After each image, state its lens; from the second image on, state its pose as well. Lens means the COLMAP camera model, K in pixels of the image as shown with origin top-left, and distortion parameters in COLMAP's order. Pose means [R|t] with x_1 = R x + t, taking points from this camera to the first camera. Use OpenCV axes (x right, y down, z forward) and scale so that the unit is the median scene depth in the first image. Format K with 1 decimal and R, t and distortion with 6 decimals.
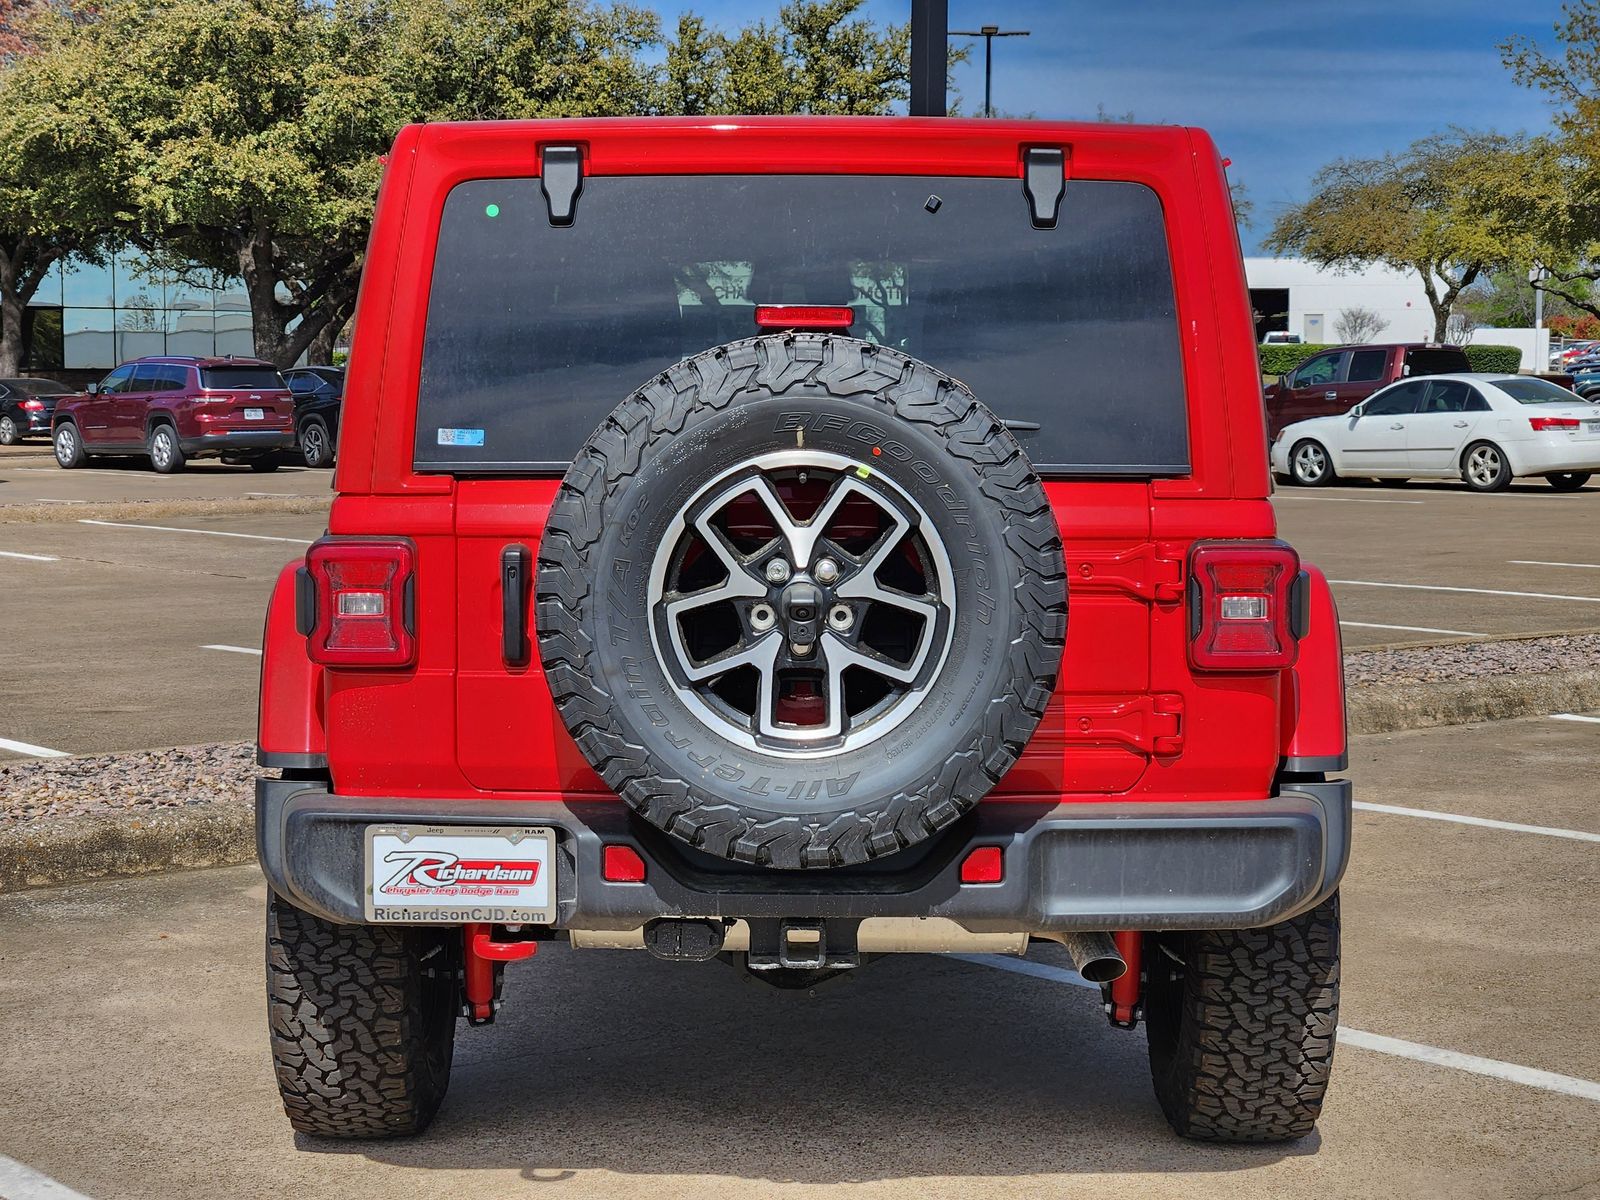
lens RADIAL K [[3066.8, 0, 797.0], [0, 3066.8, 503.9], [0, 0, 1]] dist [-0.518985, 4.931372]
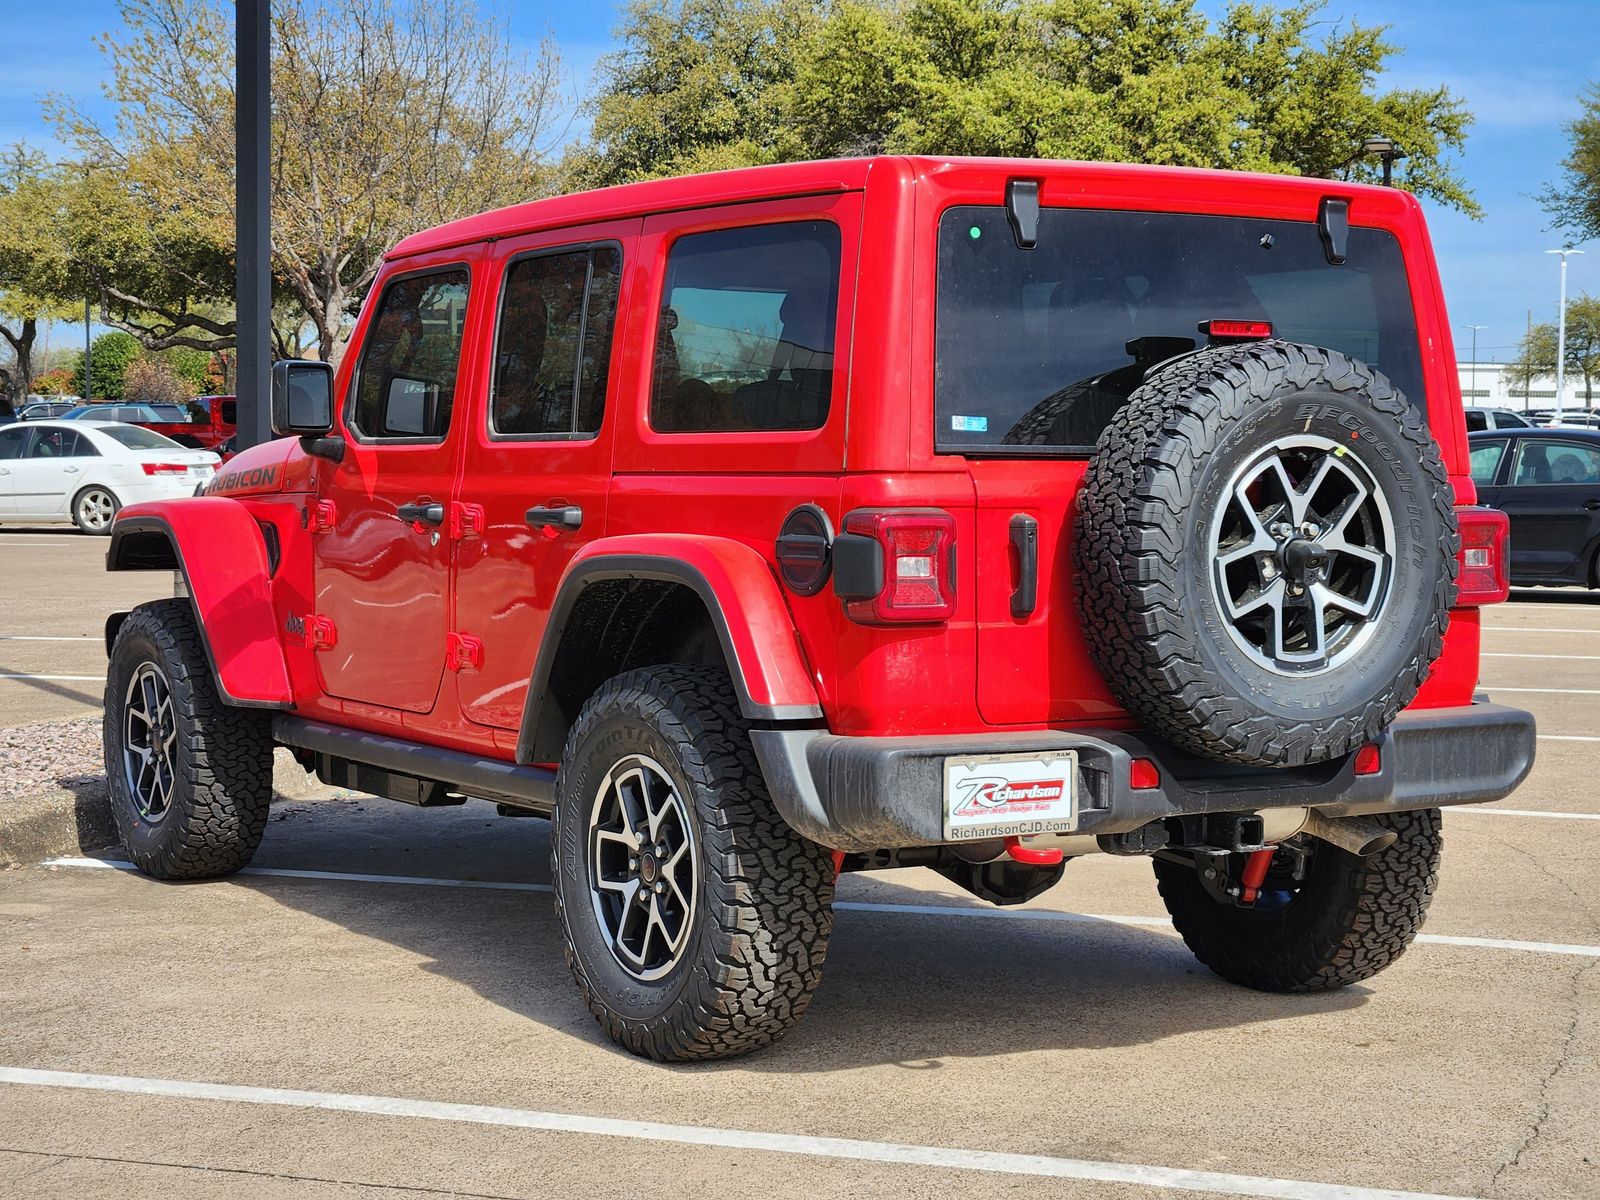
lens RADIAL K [[3001.8, 0, 824.1], [0, 3001.8, 599.2], [0, 0, 1]] dist [-0.221648, 2.487167]
pose [[0.852735, -0.024739, 0.521757, -0.251971], [0.017346, 0.999668, 0.019049, 0.007348], [-0.522055, -0.007193, 0.852881, 0.014747]]
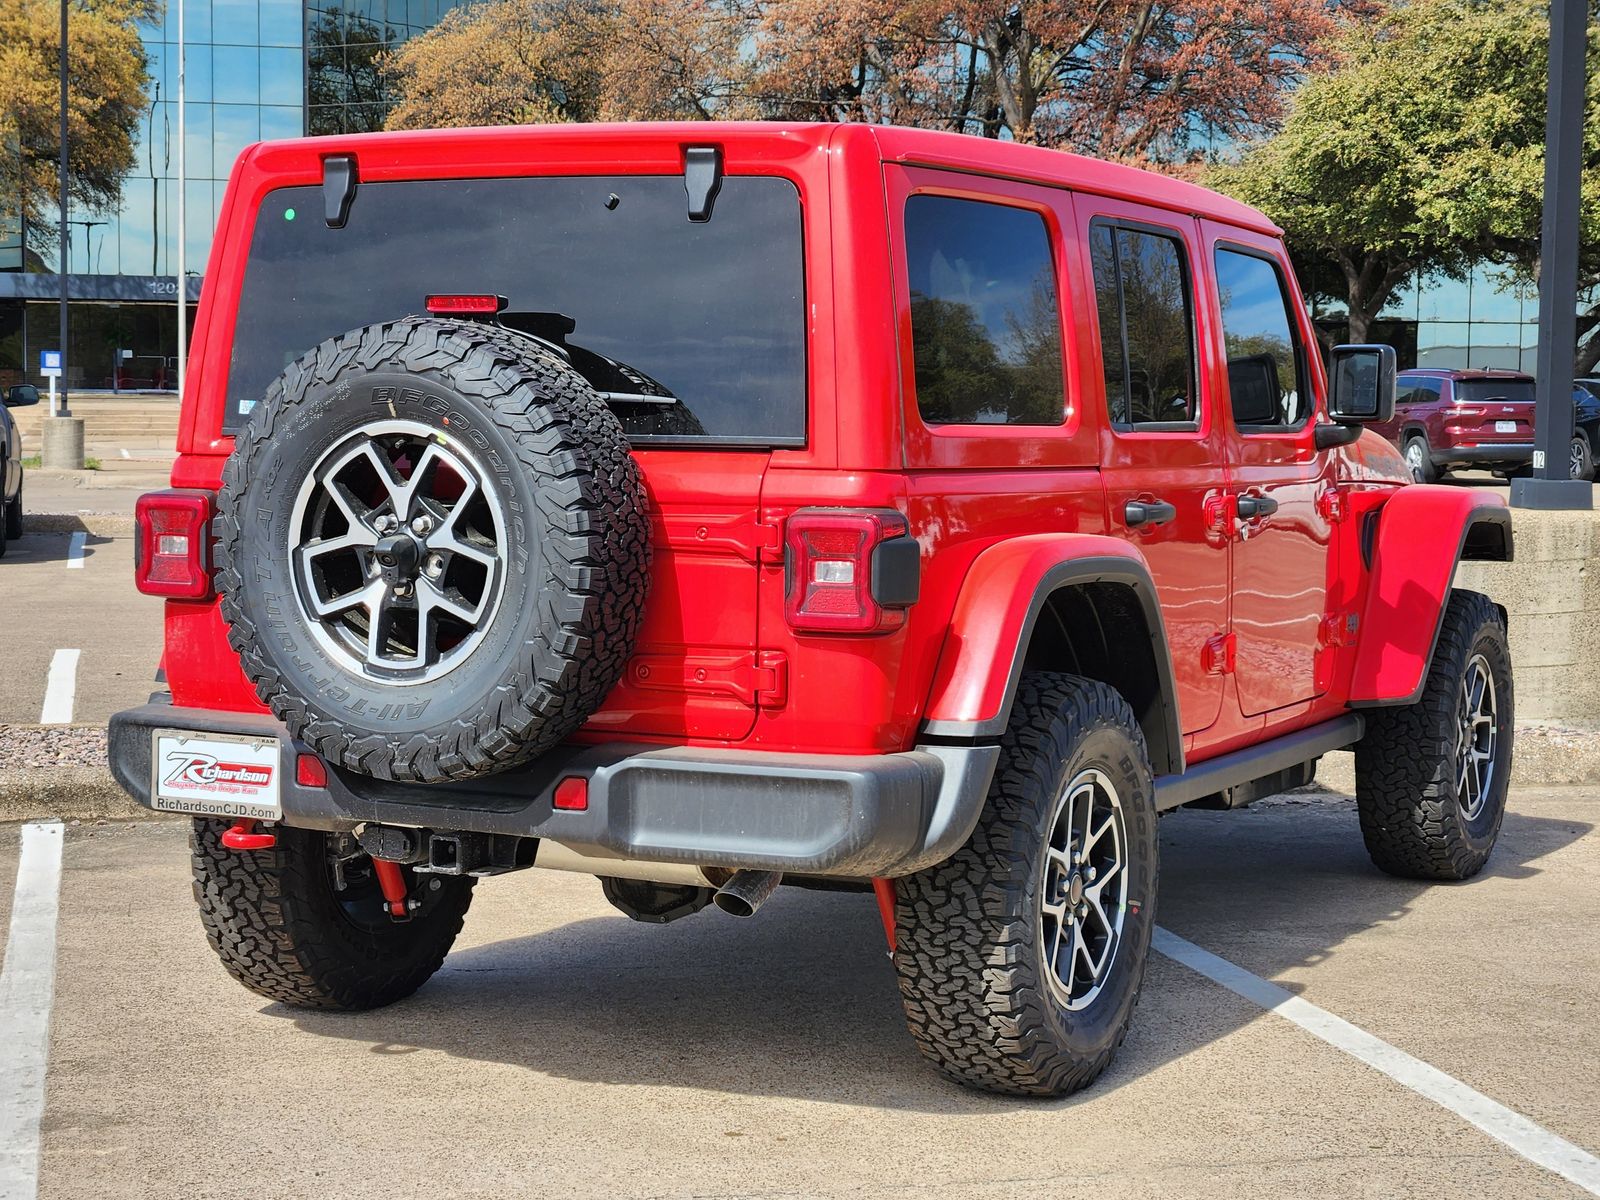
lens RADIAL K [[3021.9, 0, 800.0], [0, 3021.9, 600.0], [0, 0, 1]] dist [0.004659, 0.348111]
pose [[0.893495, 0.038038, -0.447459, 0.201736], [-0.026178, 0.999124, 0.032662, 0.002876], [0.448309, -0.017470, 0.893708, 0.013422]]
